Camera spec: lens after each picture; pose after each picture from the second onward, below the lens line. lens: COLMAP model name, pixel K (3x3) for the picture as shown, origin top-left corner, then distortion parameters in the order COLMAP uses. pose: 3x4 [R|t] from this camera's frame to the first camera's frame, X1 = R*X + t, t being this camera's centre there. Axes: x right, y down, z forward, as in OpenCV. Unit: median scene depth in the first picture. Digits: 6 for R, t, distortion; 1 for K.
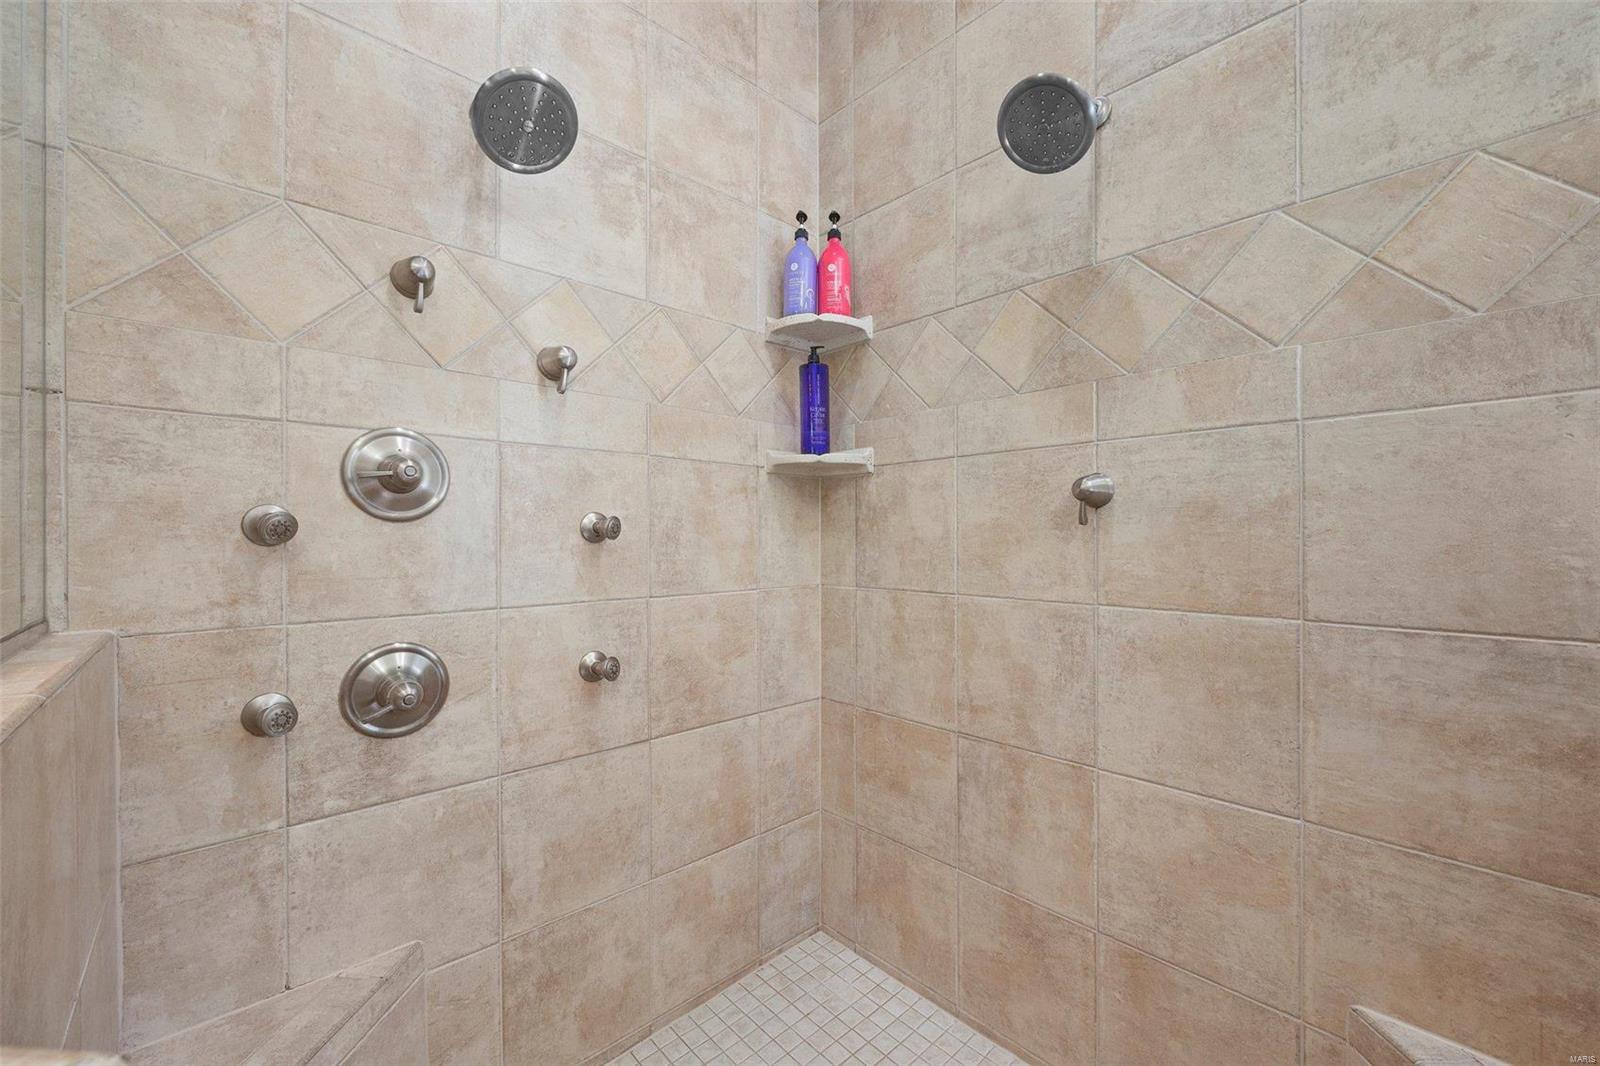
lens RADIAL K [[641.4, 0, 804.1], [0, 641.4, 543.1], [0, 0, 1]] dist [-0.007858, 0.001531]
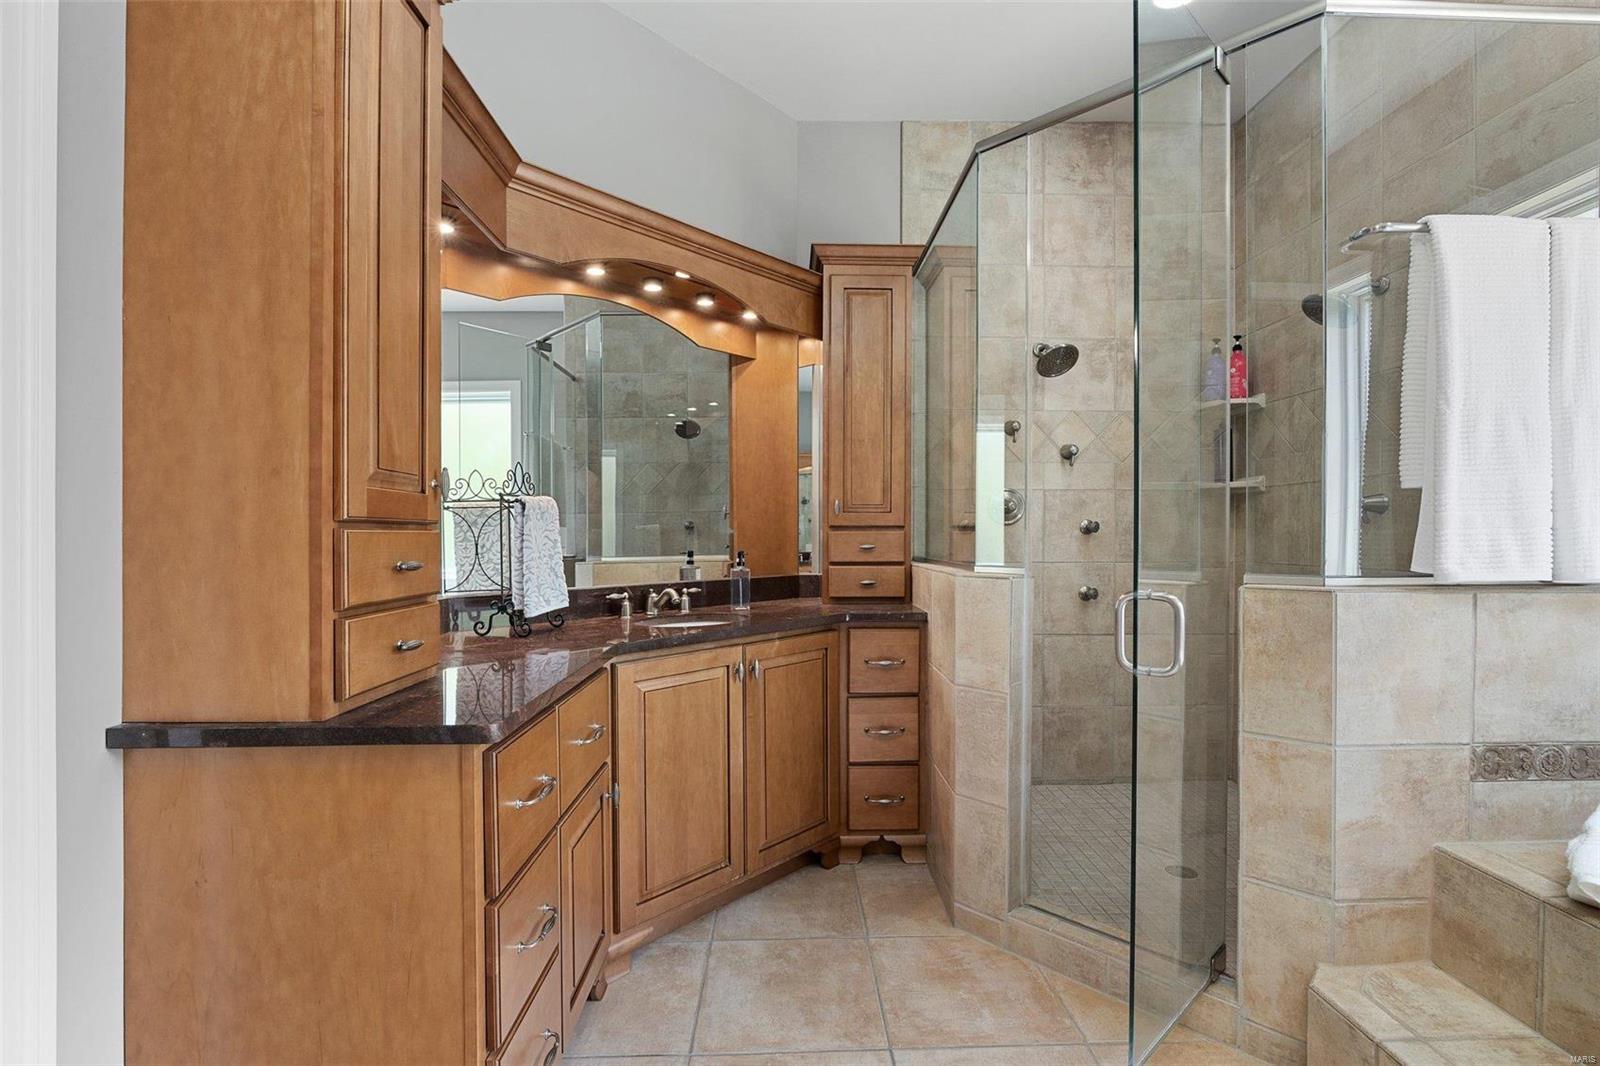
lens RADIAL K [[720.1, 0, 796.6], [0, 720.1, 539.1], [0, 0, 1]] dist [-0.015499, 0.000880]
pose [[0.742142, 0.005310, -0.670221, 0.536829], [-0.007939, 0.999968, -0.000868, 0.024300], [0.670195, 0.005965, 0.742161, -1.360378]]
